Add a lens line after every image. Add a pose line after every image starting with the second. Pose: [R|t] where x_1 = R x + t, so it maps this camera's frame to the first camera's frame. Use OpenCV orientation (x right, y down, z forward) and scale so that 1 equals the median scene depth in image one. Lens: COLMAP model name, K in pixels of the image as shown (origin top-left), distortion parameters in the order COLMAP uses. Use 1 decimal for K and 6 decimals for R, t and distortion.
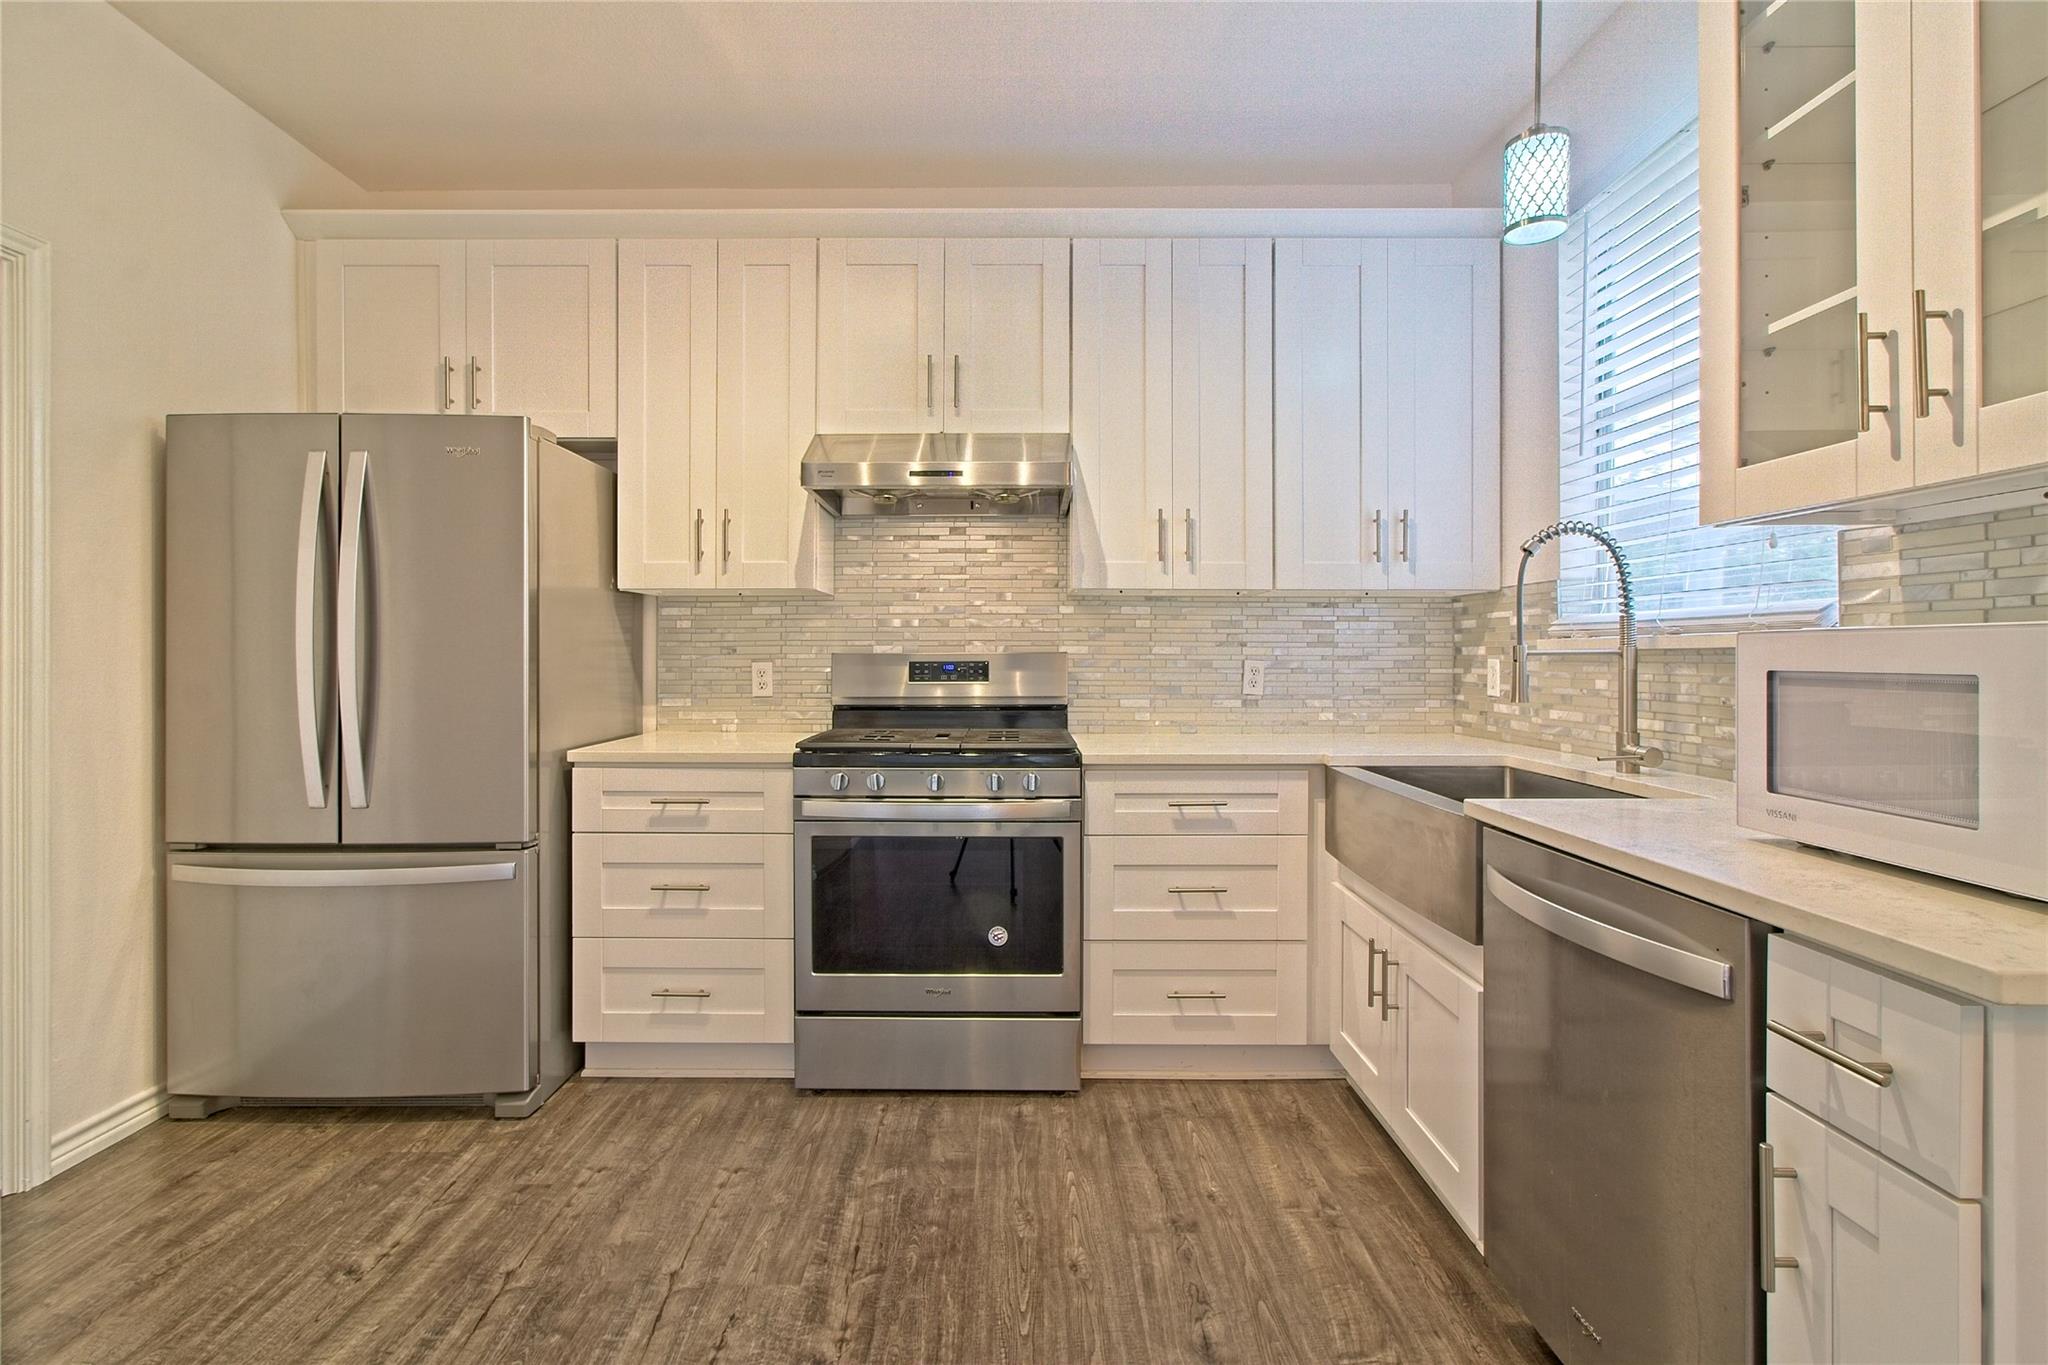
lens RADIAL K [[947.4, 0, 1005.2], [0, 947.4, 656.0], [0, 0, 1]] dist [-0.014122, 0.008751]
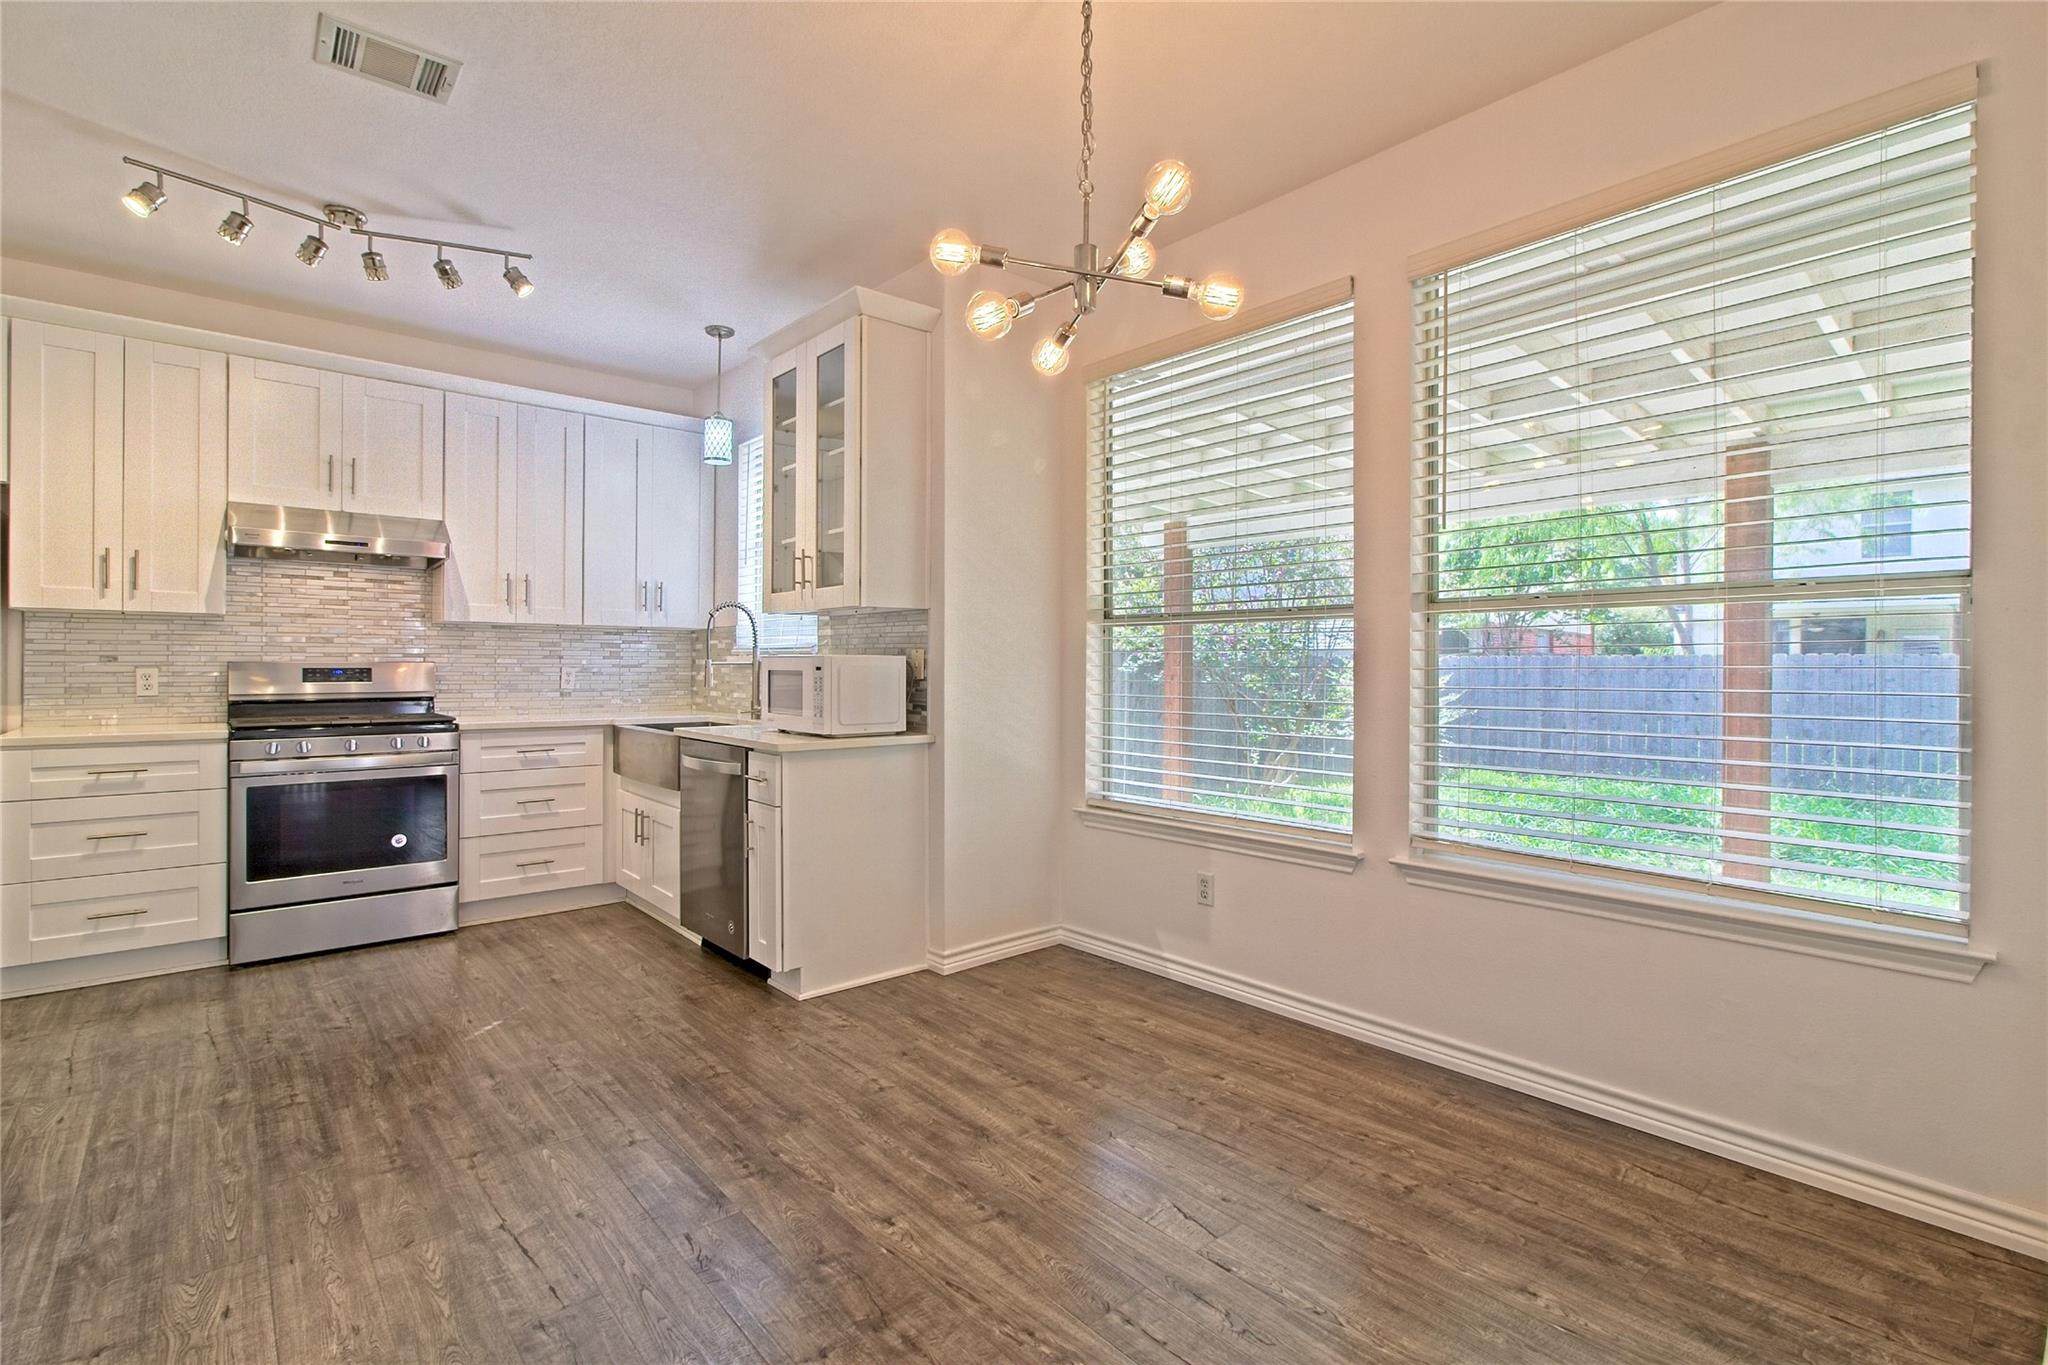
lens RADIAL K [[947.4, 0, 1015.2], [0, 947.4, 662.9], [0, 0, 1]] dist [-0.014122, 0.008751]
pose [[0.757077, 0.003549, 0.653316, -0.255305], [-0.002103, 0.999993, -0.002995, 0.000985], [-0.653322, 0.000893, 0.757080, -0.854273]]
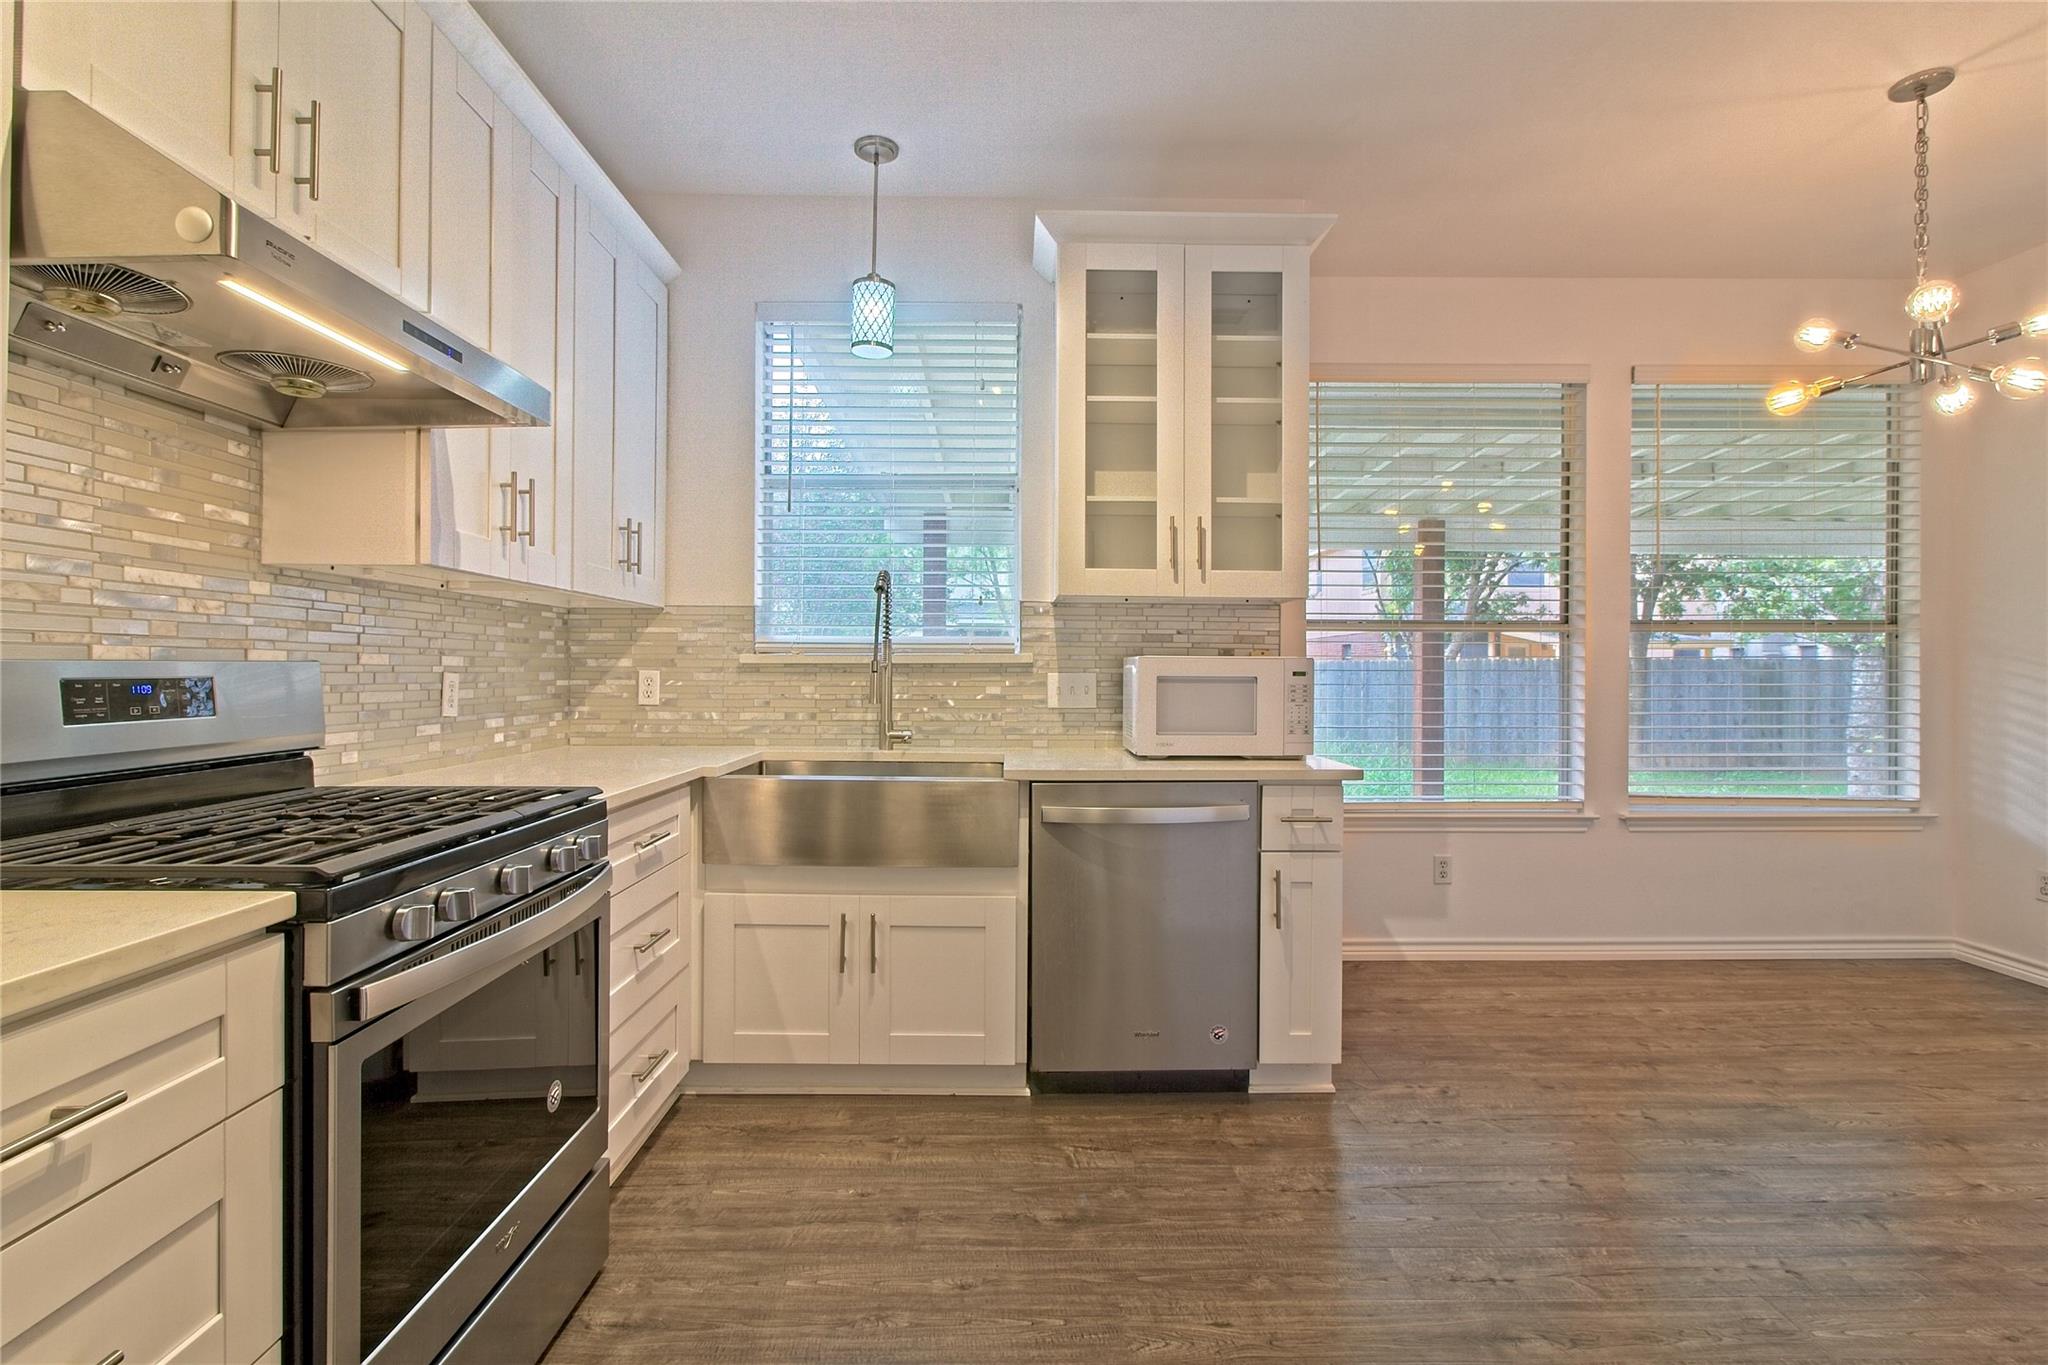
lens RADIAL K [[947.4, 0, 1015.7], [0, 947.4, 660.8], [0, 0, 1]] dist [-0.014122, 0.008751]
pose [[-0.016538, 0.008548, 0.999827, -0.657719], [-0.002278, 0.999961, -0.008587, 0.000576], [-0.999861, -0.002420, -0.016518, 0.688605]]
